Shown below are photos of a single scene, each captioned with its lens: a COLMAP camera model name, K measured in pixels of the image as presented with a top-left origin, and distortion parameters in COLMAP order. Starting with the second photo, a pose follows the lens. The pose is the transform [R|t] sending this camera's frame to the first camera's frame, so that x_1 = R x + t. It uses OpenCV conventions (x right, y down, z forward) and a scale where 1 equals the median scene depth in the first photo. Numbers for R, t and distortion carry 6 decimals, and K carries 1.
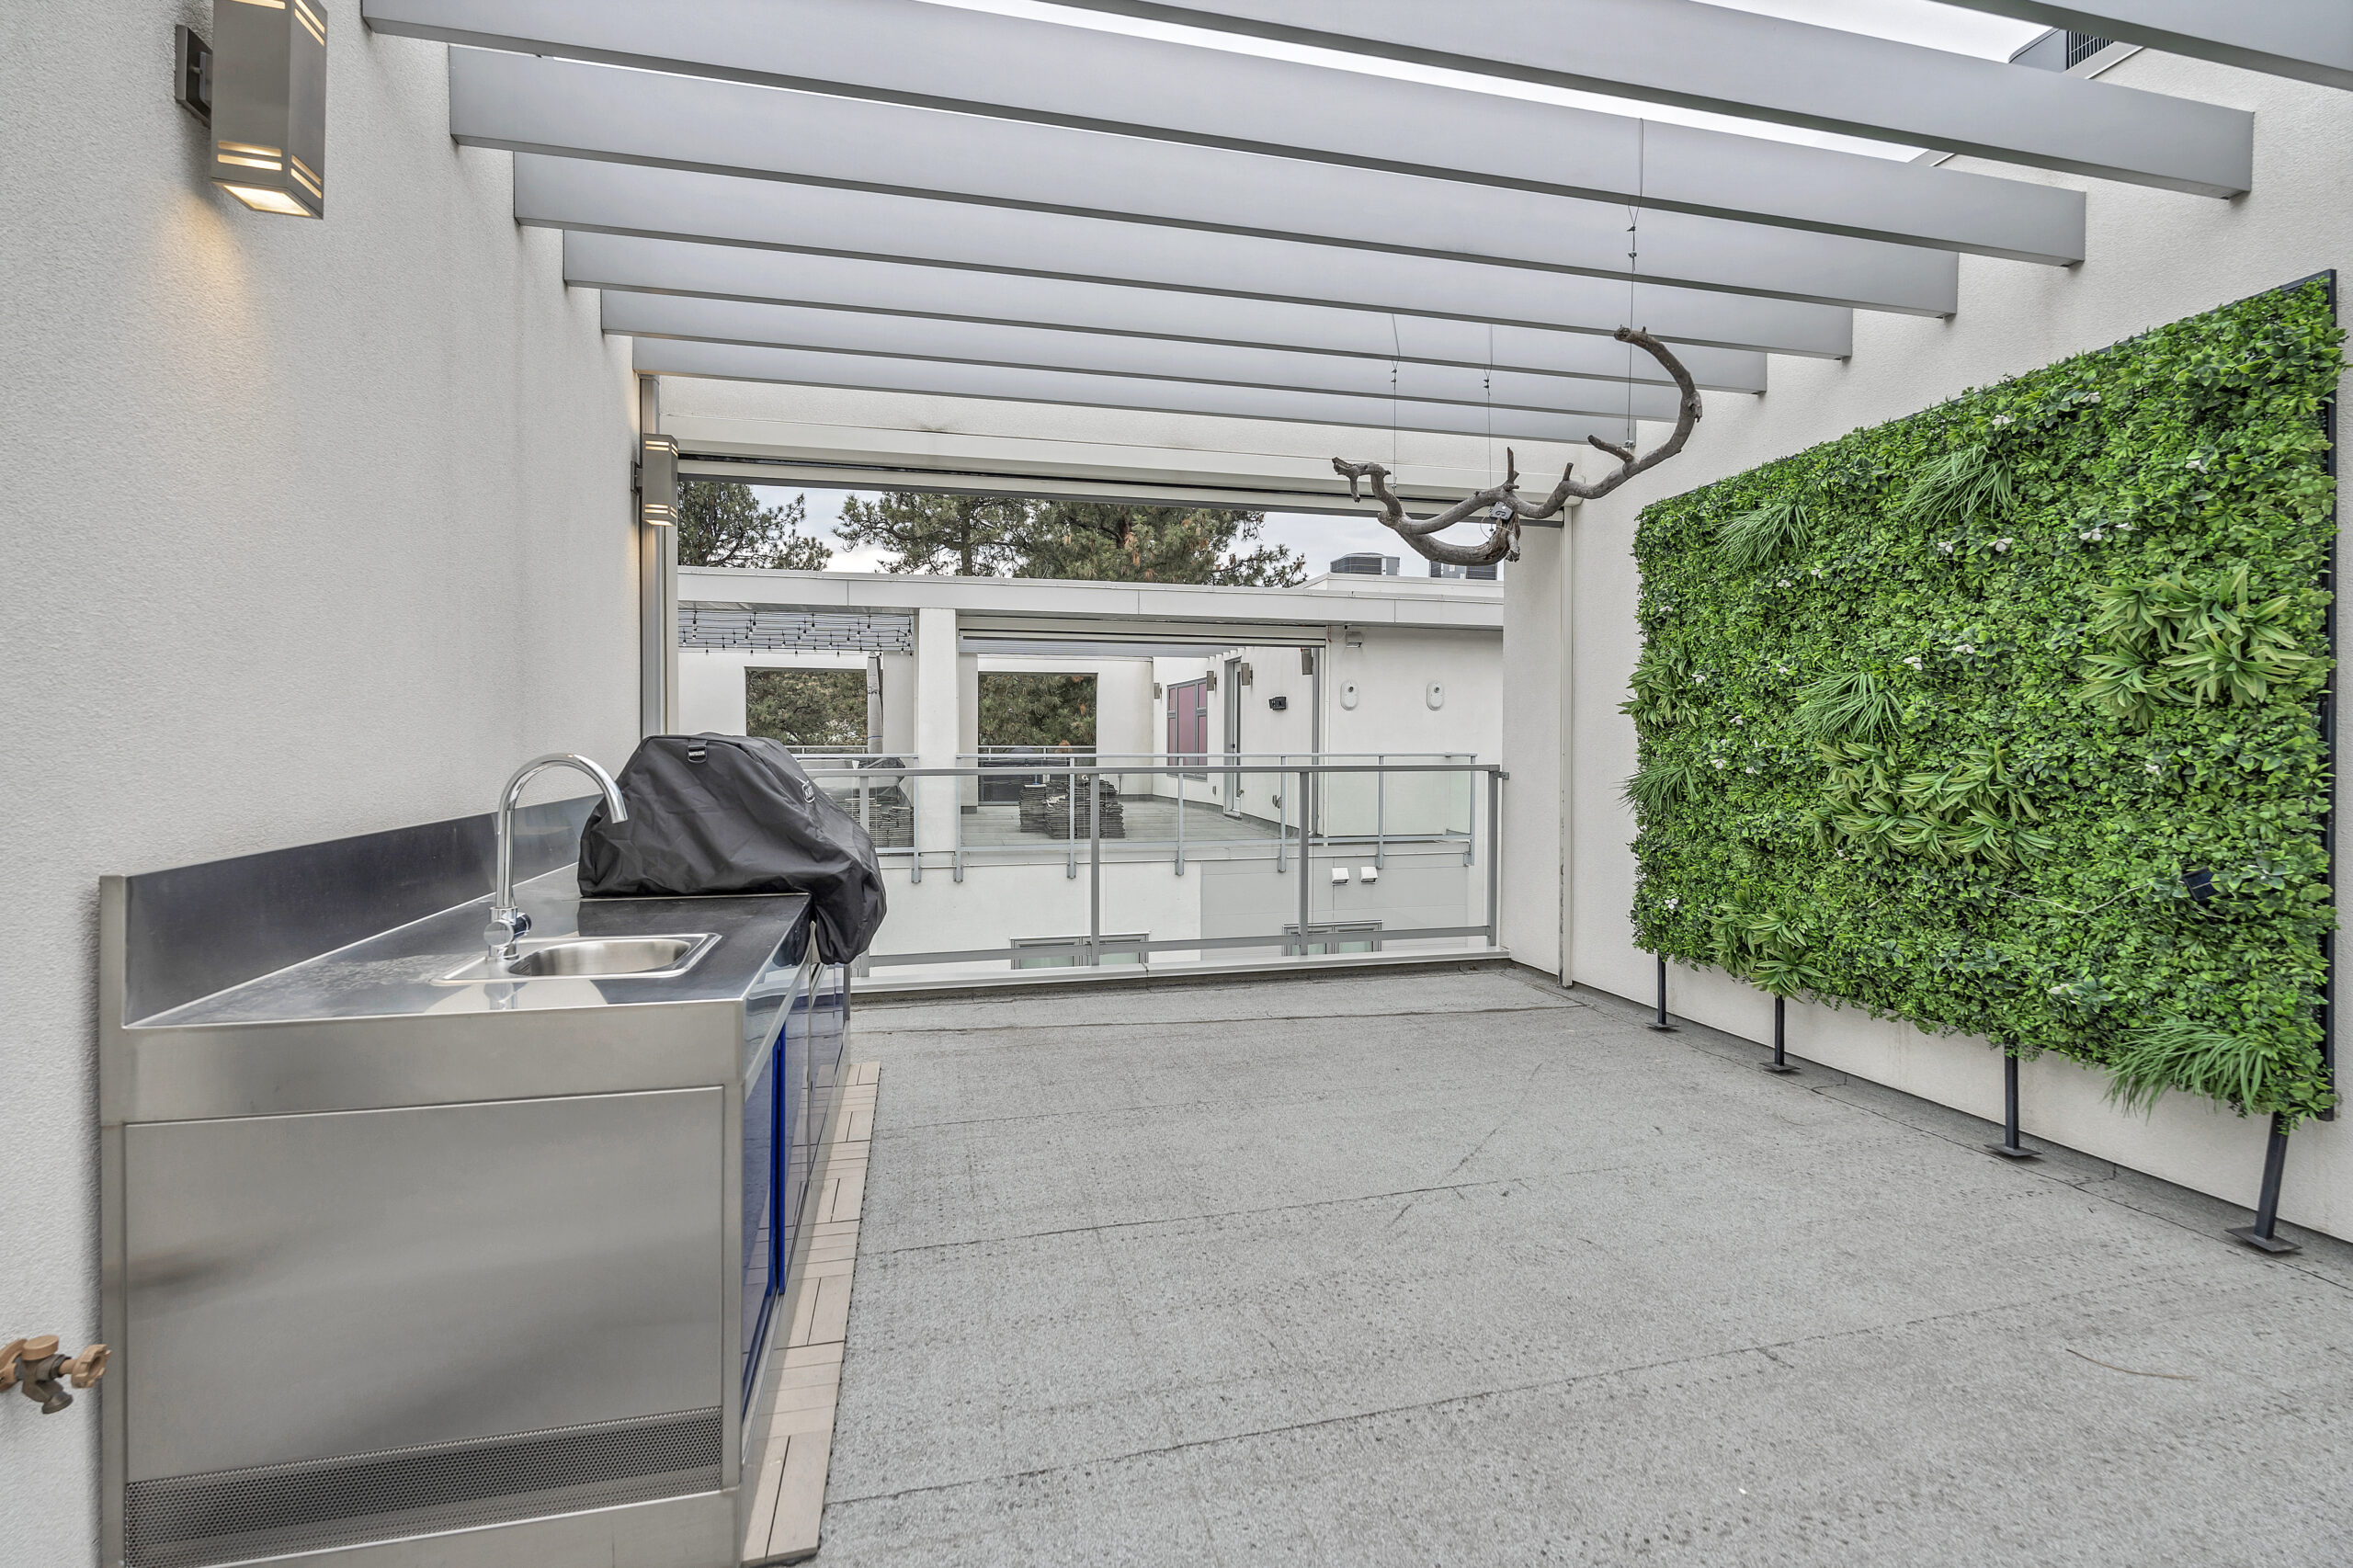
lens RADIAL K [[1061.5, 0, 1165.4], [0, 1061.5, 763.9], [0, 0, 1]] dist [-0.005145, 0.001117]
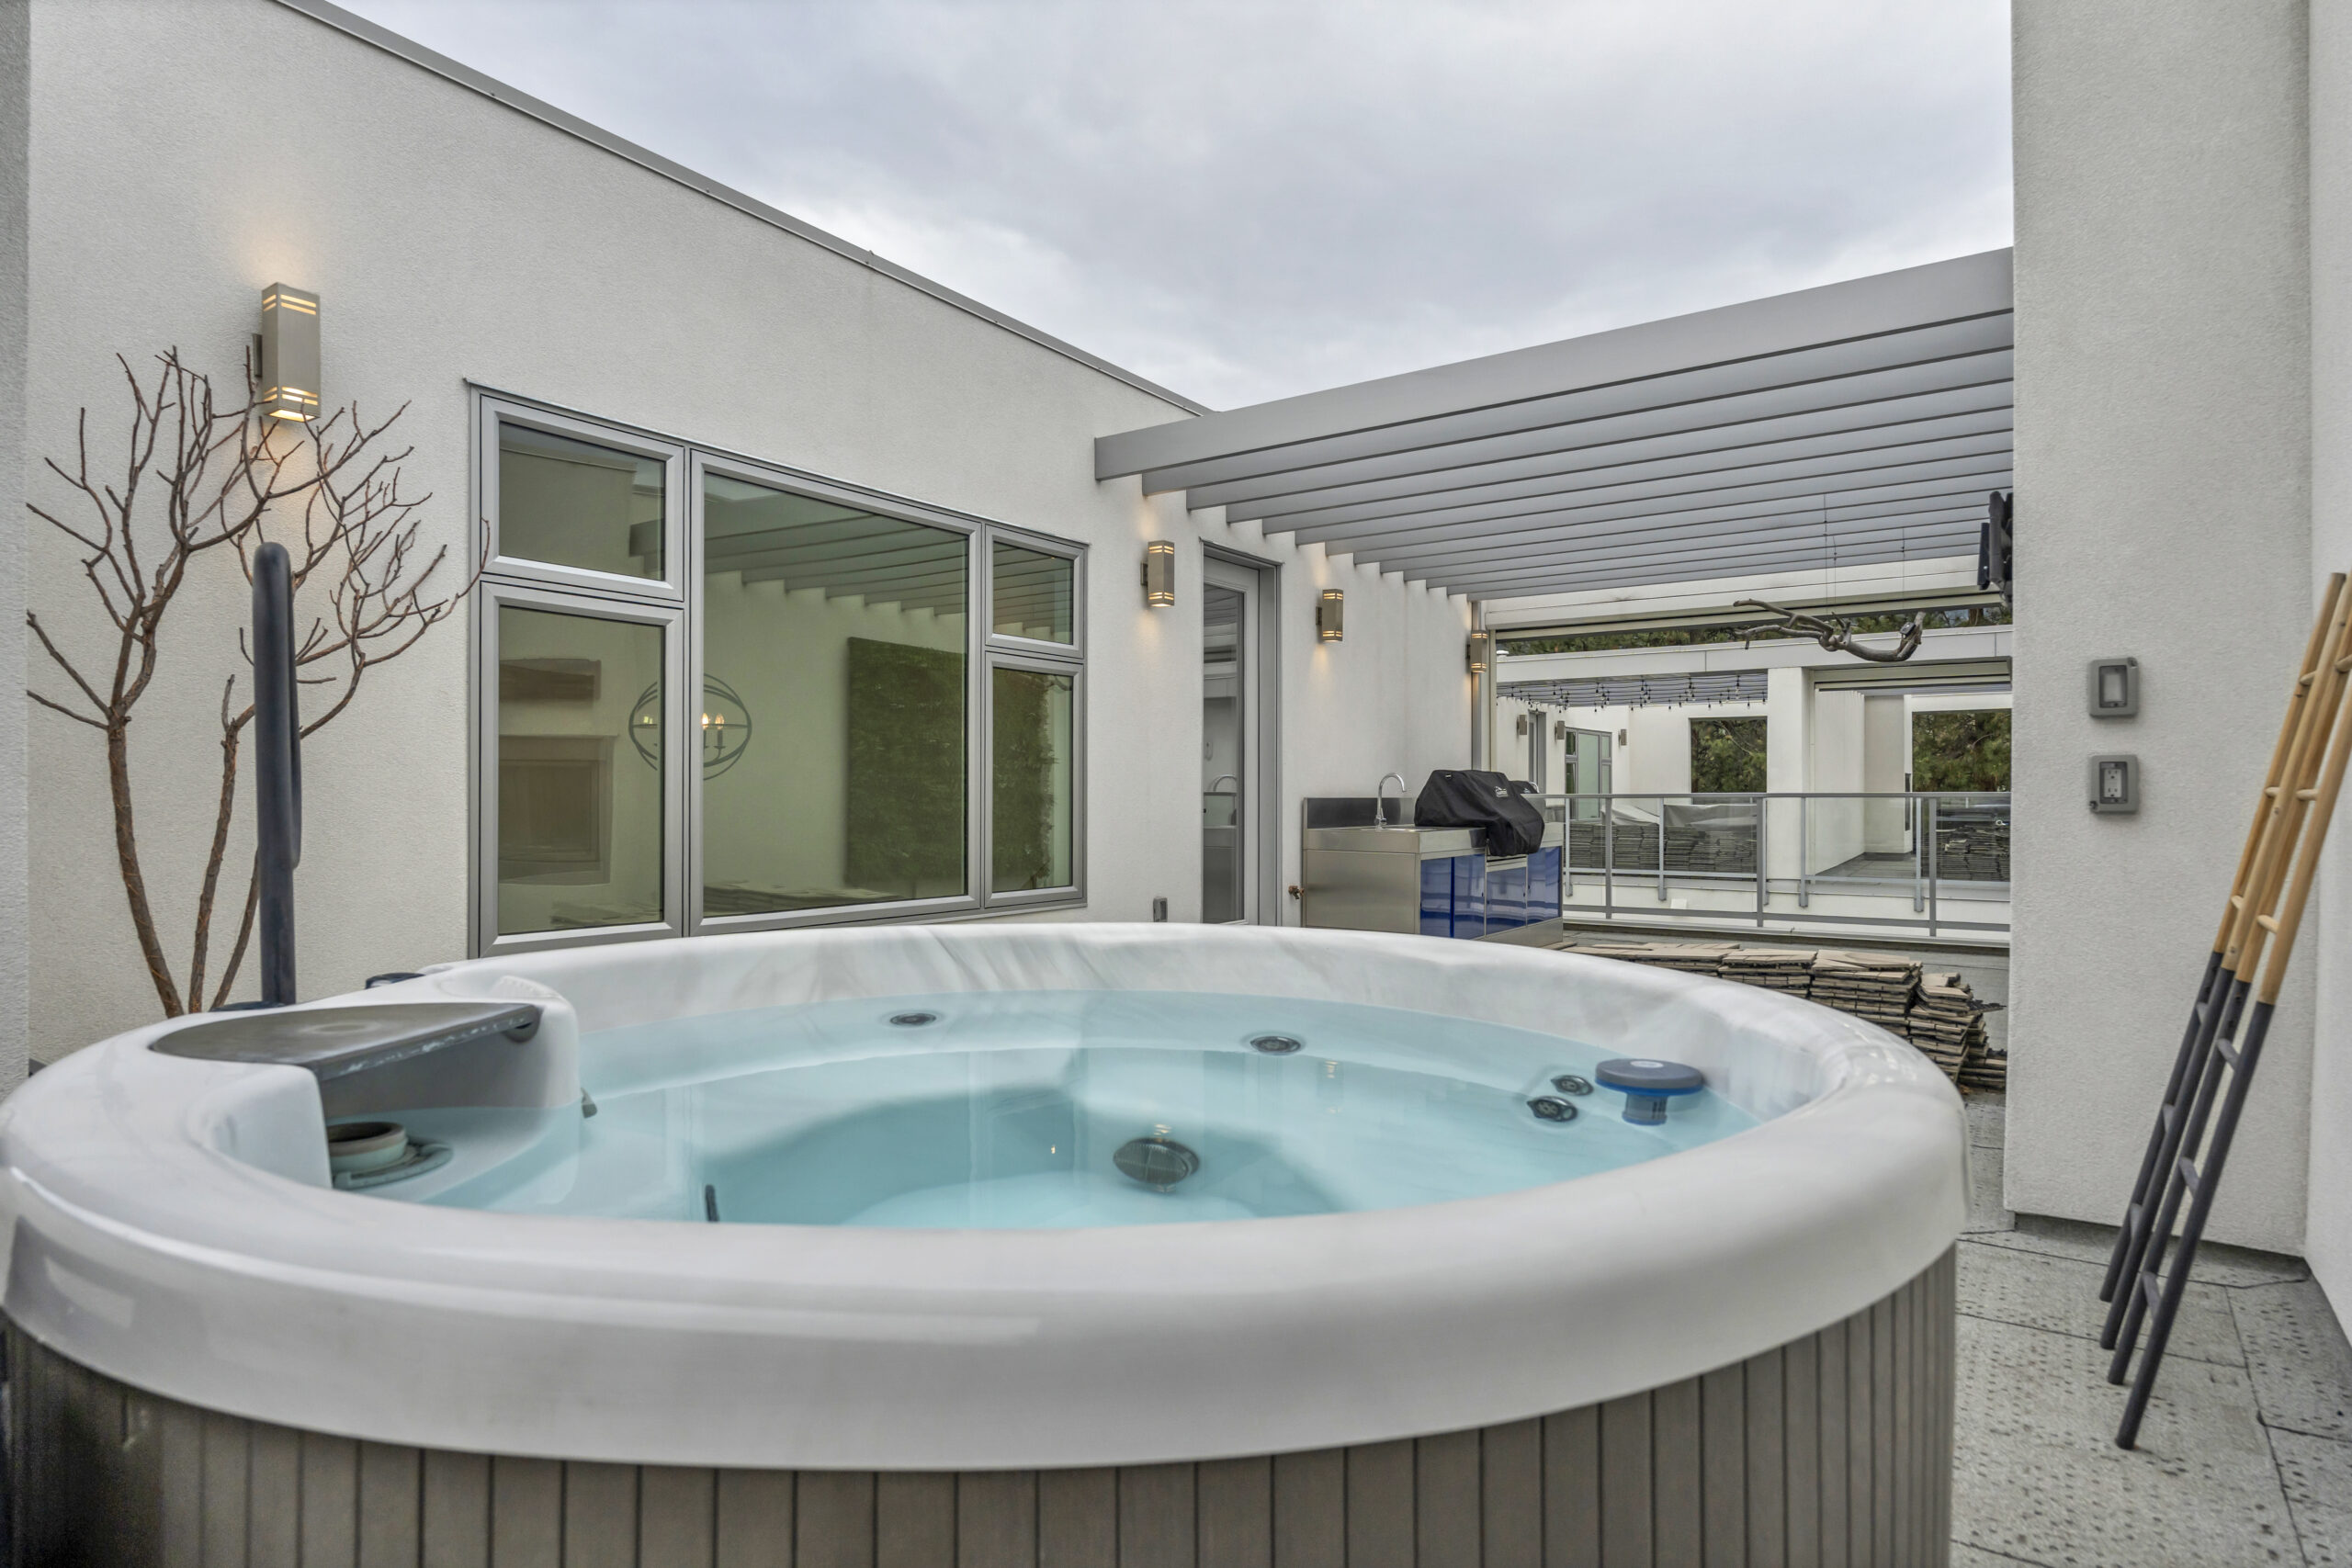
lens RADIAL K [[1281.6, 0, 1161.7], [0, 1281.6, 794.4], [0, 0, 1]] dist [0.008054, 0.000243]
pose [[0.668033, -0.002072, -0.744129, 1.087891], [-0.015628, 0.999736, -0.016814, 0.074224], [0.743967, 0.022862, 0.667825, -1.264223]]
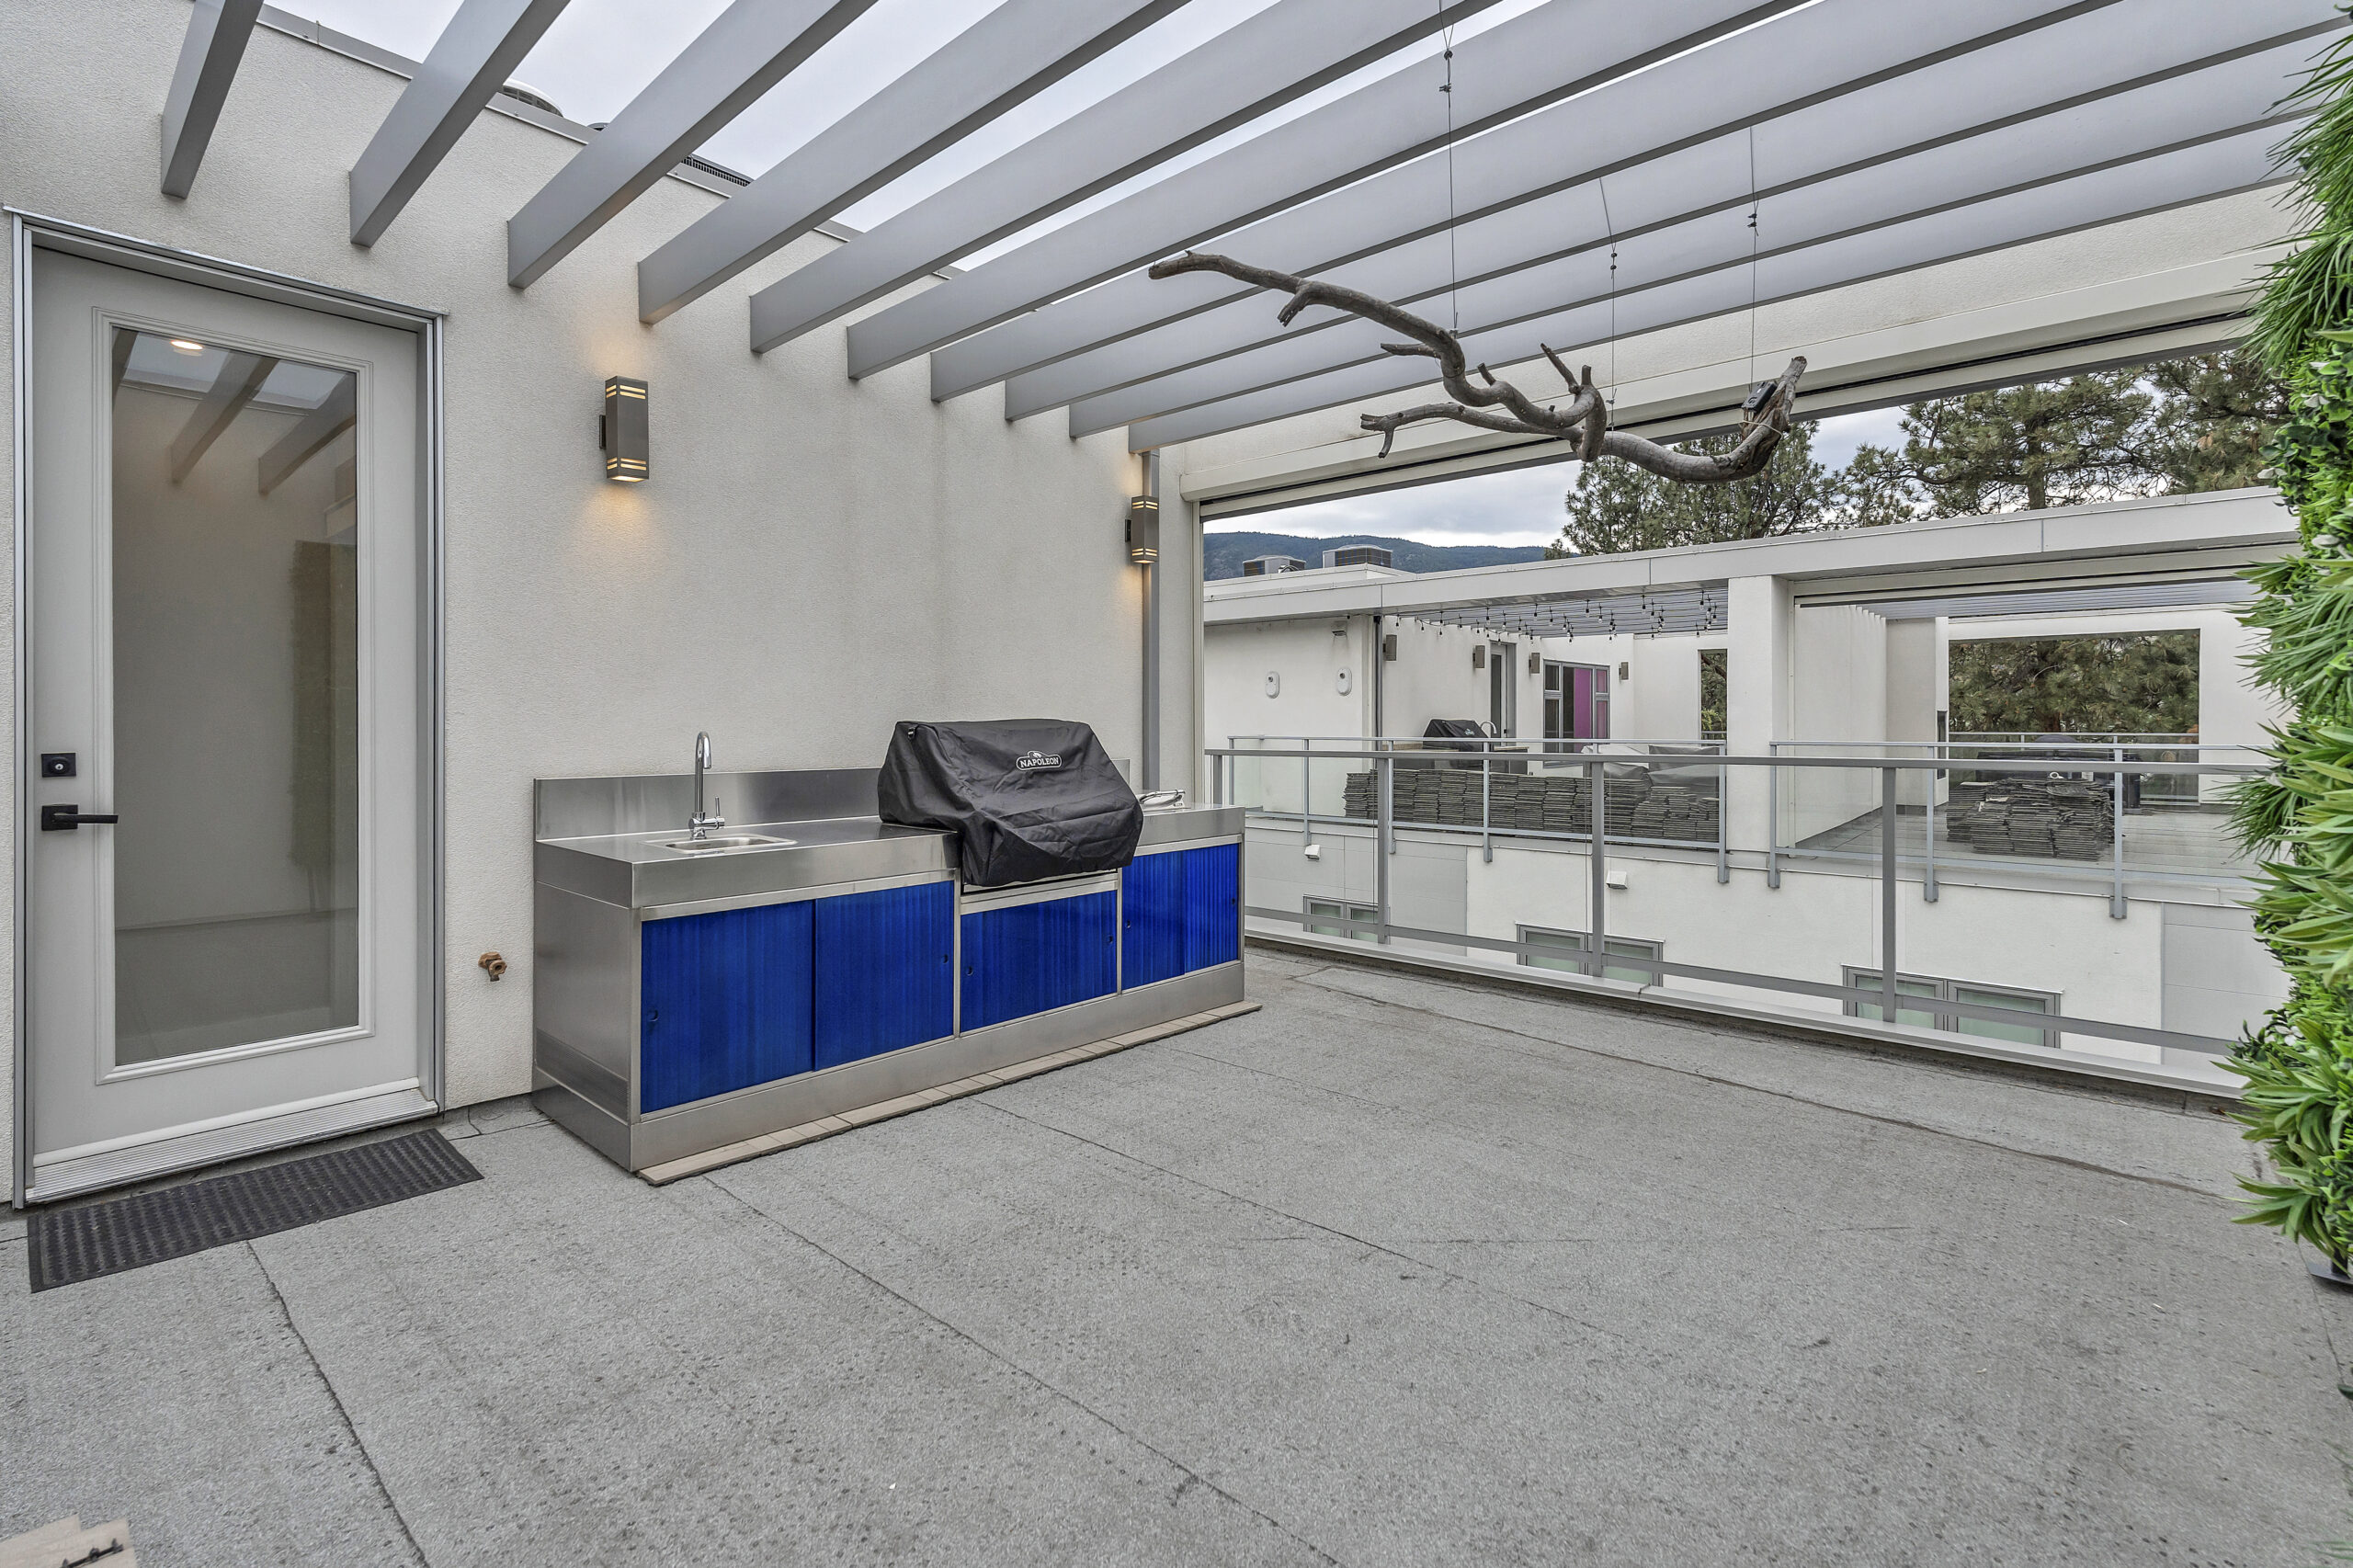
lens RADIAL K [[1061.5, 0, 1180.4], [0, 1061.5, 735.1], [0, 0, 1]] dist [-0.005145, 0.001117]
pose [[0.570875, 0.005053, -0.821021, 0.707221], [-0.016598, 0.999848, -0.005387, -0.003746], [0.820869, 0.016702, 0.570872, 0.305254]]
